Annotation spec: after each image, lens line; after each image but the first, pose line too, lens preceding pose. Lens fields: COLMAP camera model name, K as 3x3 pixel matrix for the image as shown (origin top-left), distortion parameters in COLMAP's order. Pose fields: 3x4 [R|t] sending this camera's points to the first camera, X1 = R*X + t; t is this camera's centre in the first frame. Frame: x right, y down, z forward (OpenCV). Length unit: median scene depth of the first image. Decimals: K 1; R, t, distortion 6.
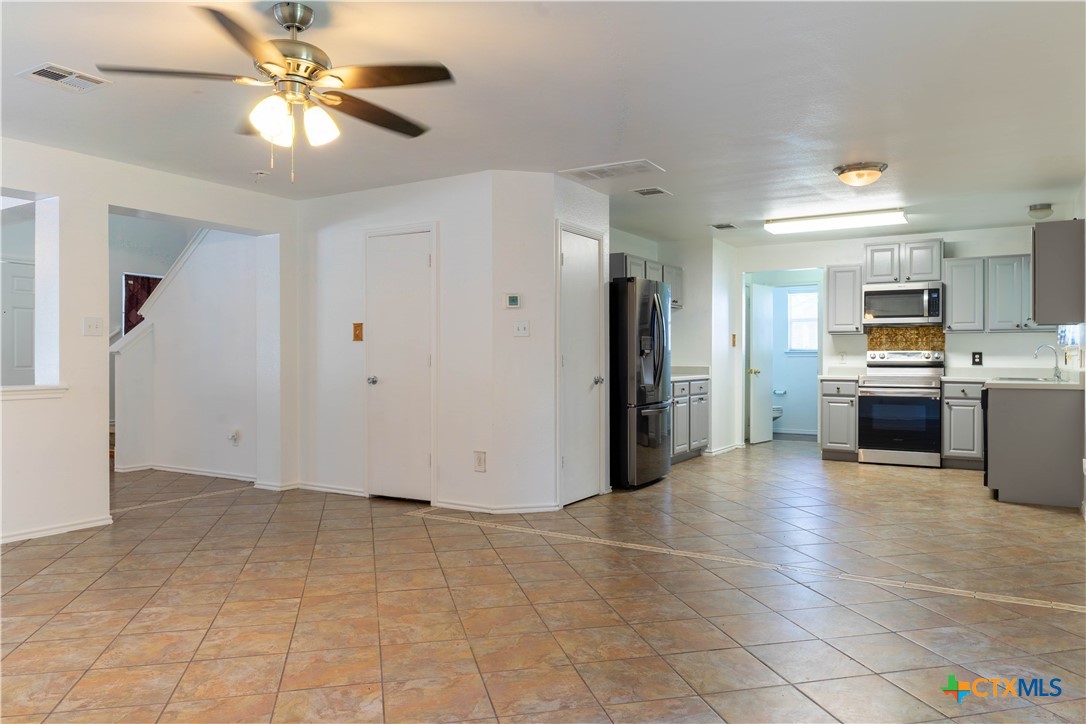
lens RADIAL K [[750.9, 0, 539.3], [0, 750.9, 366.0], [0, 0, 1]] dist [-0.012658, -0.009001]
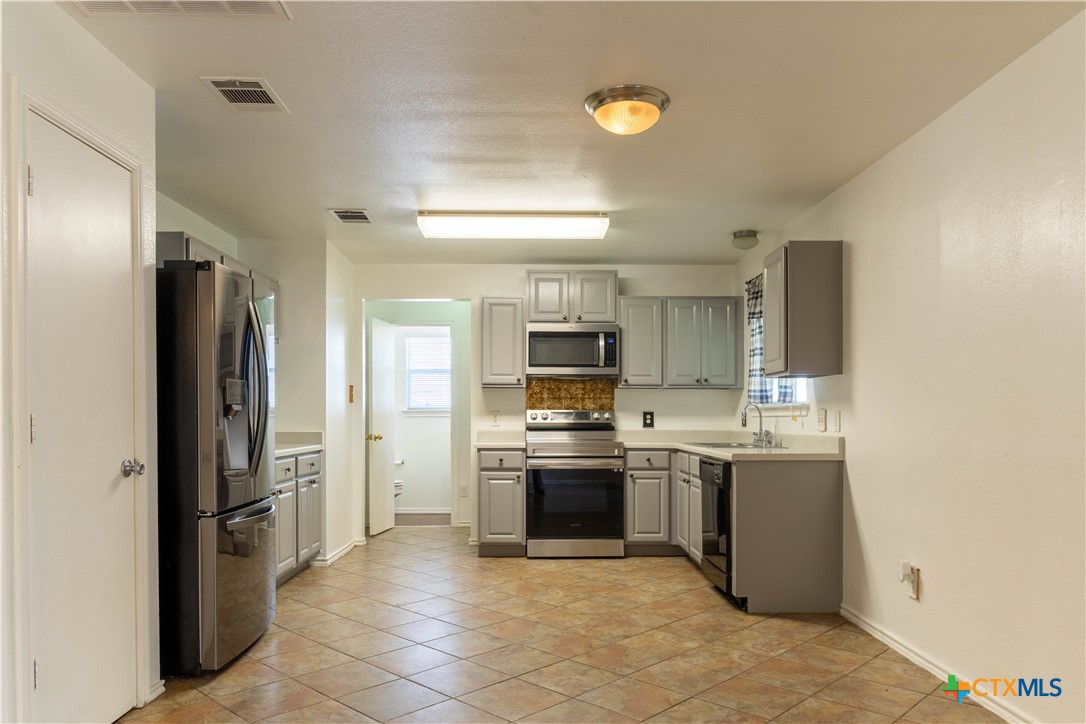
lens RADIAL K [[750.9, 0, 542.0], [0, 750.9, 422.5], [0, 0, 1]] dist [-0.012658, -0.009001]
pose [[0.841061, -0.003532, 0.540929, 0.032320], [0.005893, 0.999979, -0.002633, -0.005124], [-0.540908, 0.005402, 0.841064, 0.360164]]
